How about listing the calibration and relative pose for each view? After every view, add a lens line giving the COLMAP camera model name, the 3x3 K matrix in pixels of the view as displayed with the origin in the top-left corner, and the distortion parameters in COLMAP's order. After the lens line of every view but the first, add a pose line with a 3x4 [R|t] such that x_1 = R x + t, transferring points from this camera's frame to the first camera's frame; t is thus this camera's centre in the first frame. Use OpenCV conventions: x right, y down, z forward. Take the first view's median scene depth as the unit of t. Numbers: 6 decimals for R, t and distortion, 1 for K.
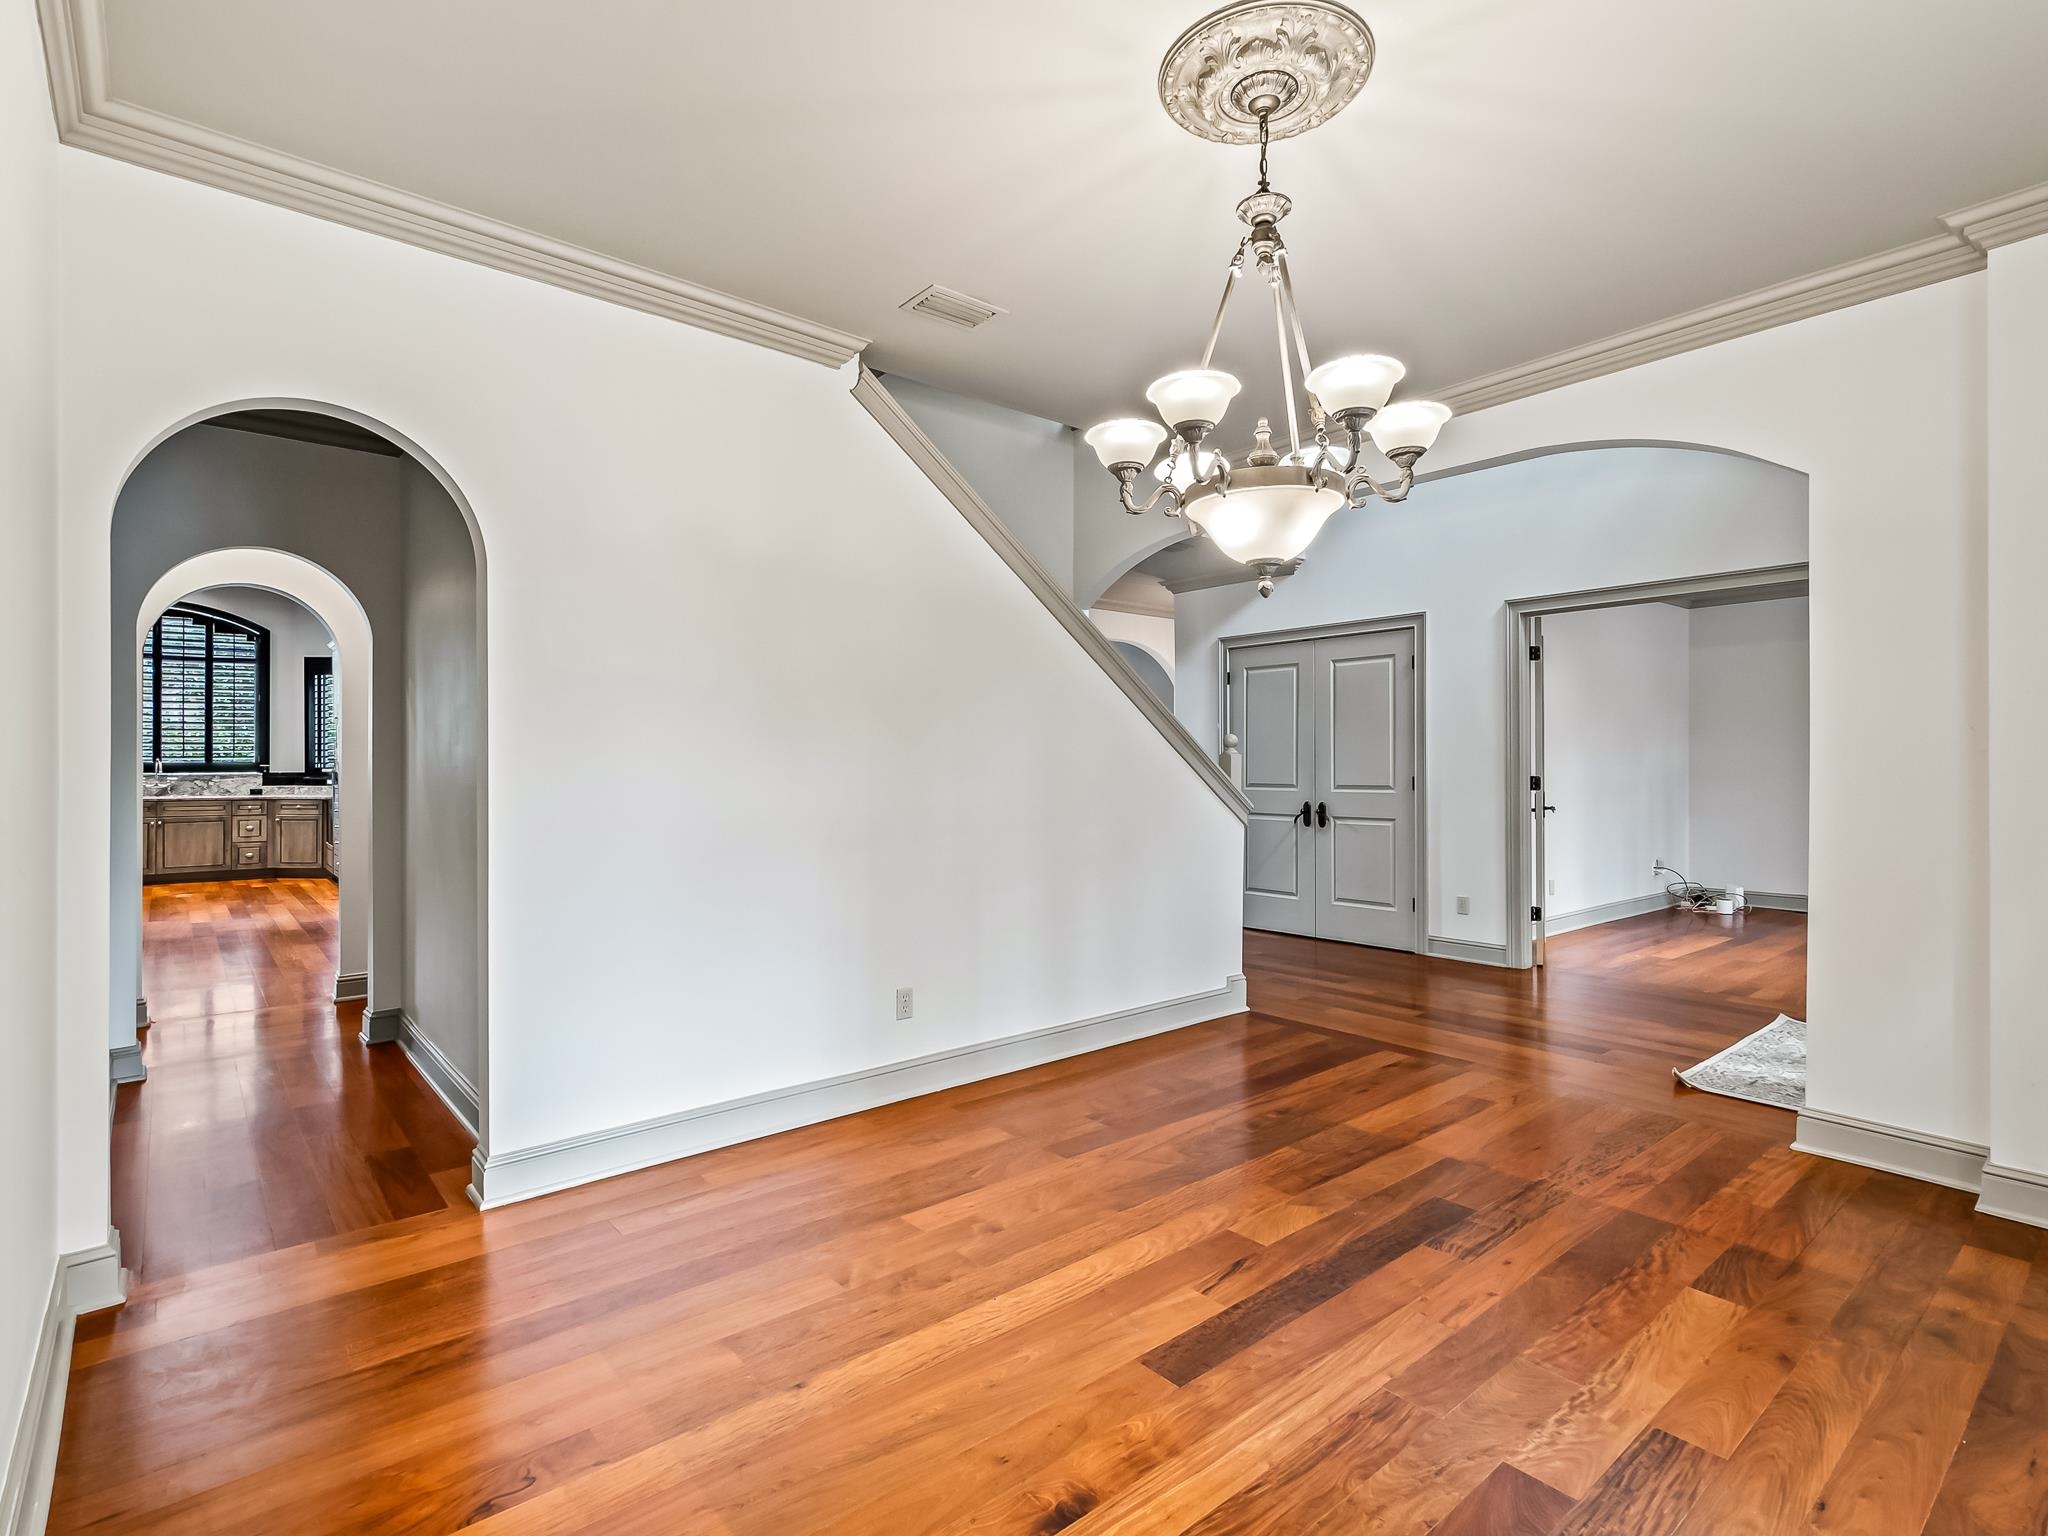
lens RADIAL K [[1017.6, 0, 1025.4], [0, 1017.6, 760.8], [0, 0, 1]] dist [0.026810, -0.001367]
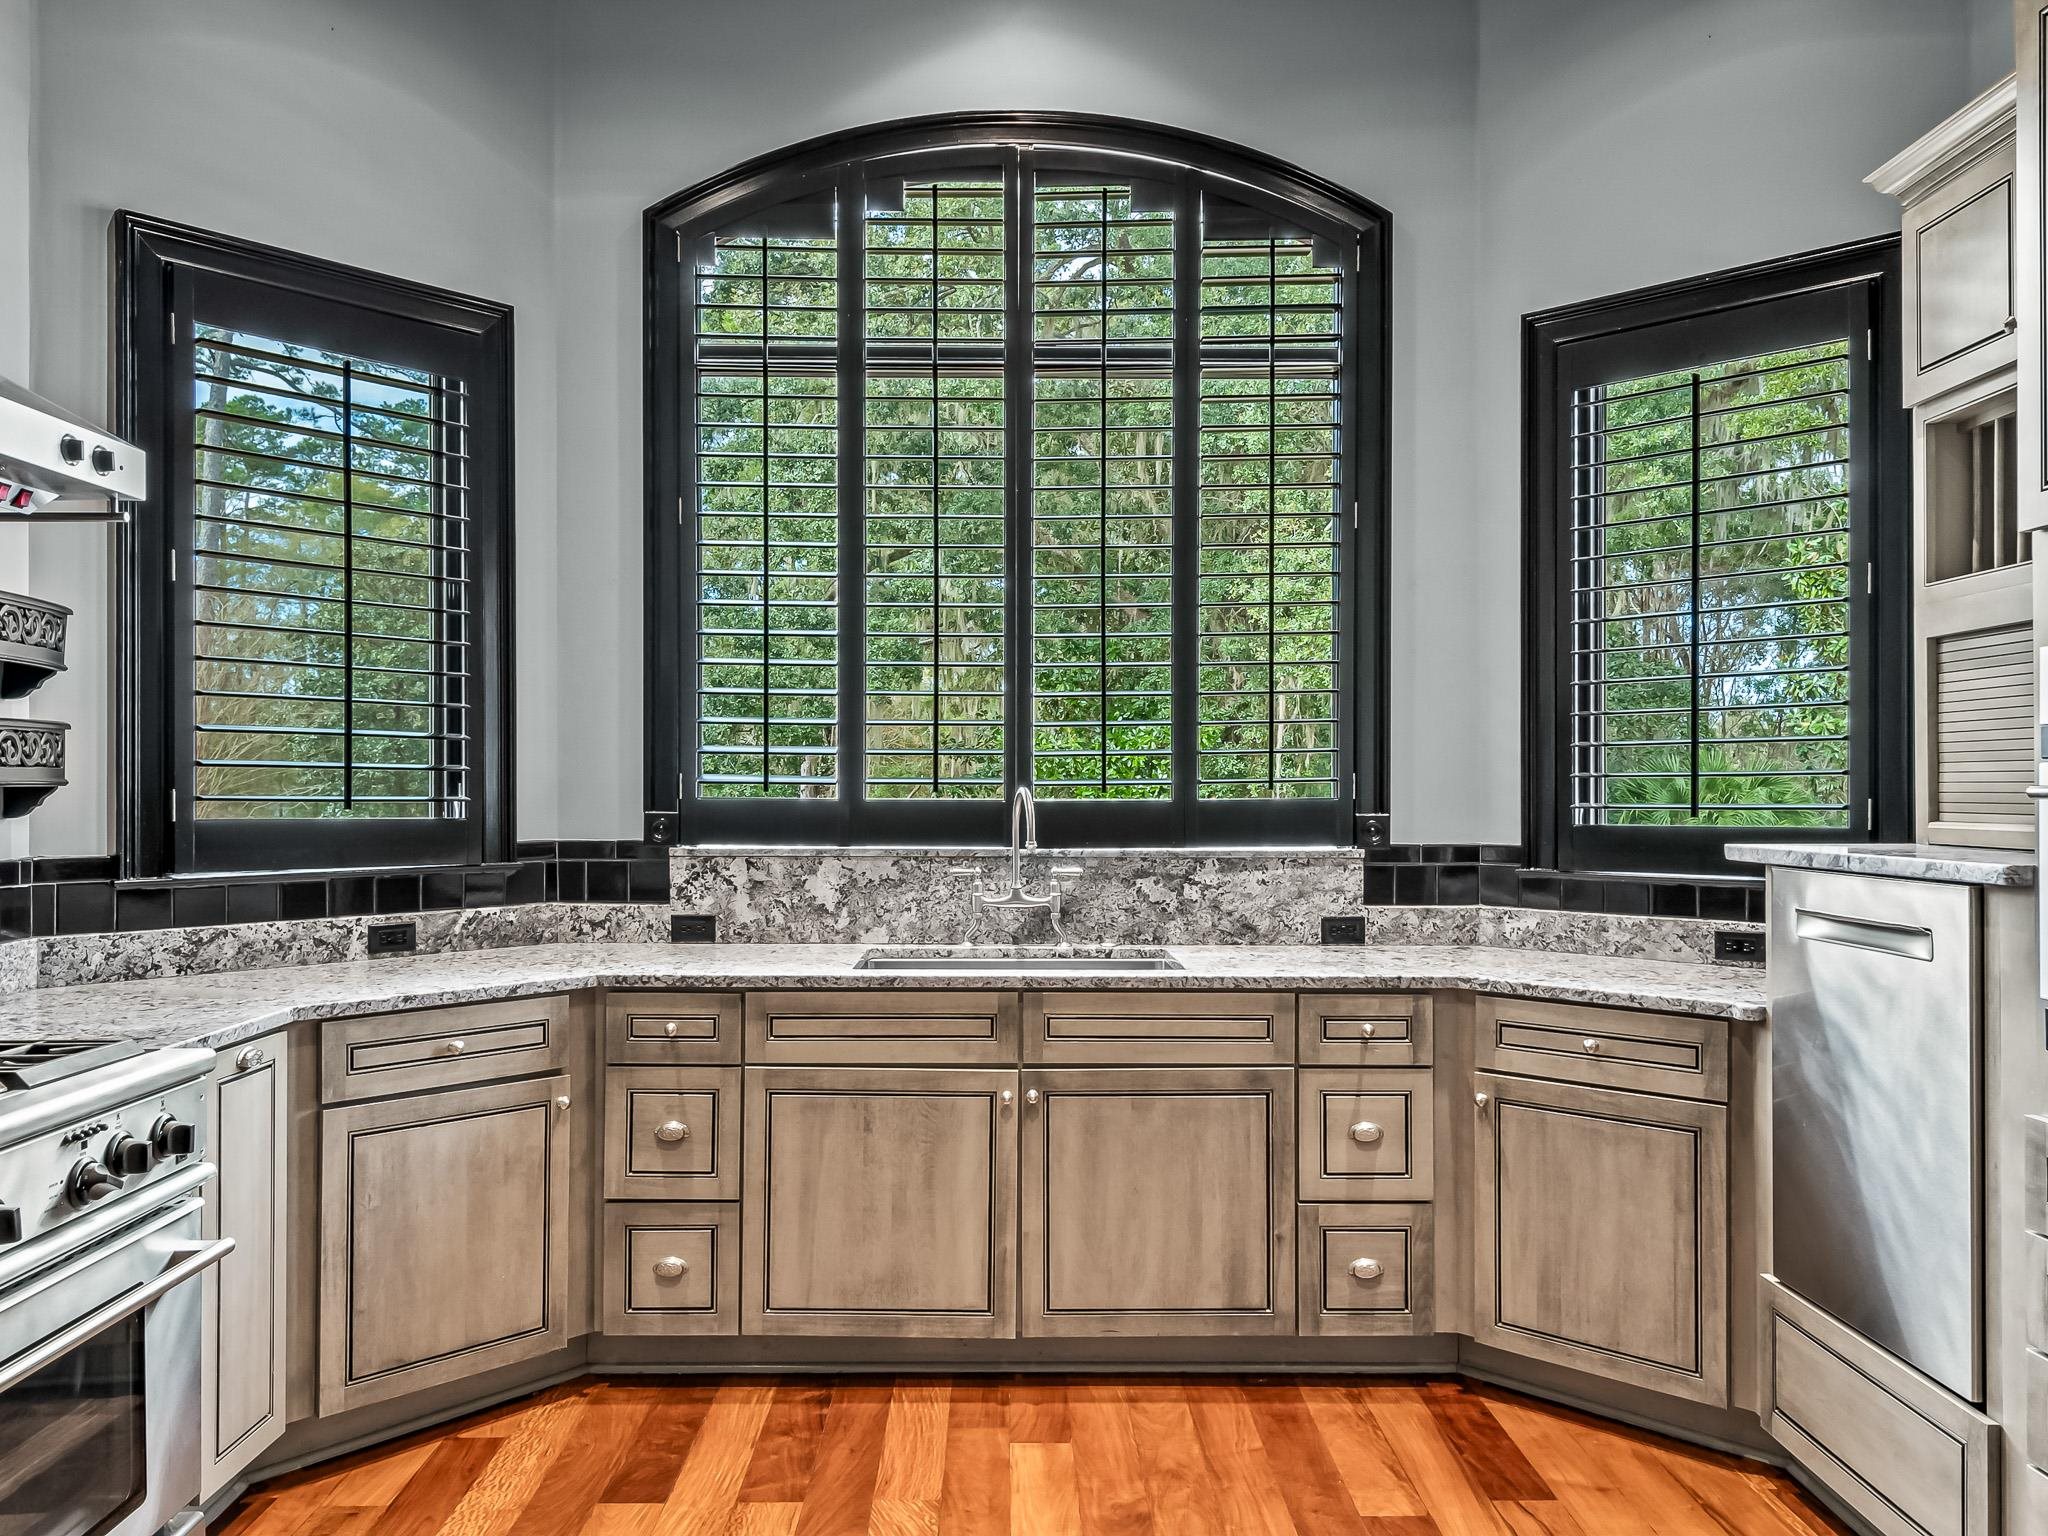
lens RADIAL K [[1436.3, 0, 1023.1], [0, 1436.3, 778.7], [0, 0, 1]] dist [0.000210, 0.000115]
pose [[0.767057, -0.009865, -0.641503, -0.616460], [0.006462, 0.999950, -0.007650, -0.001466], [0.641546, 0.001722, 0.767083, 0.736074]]
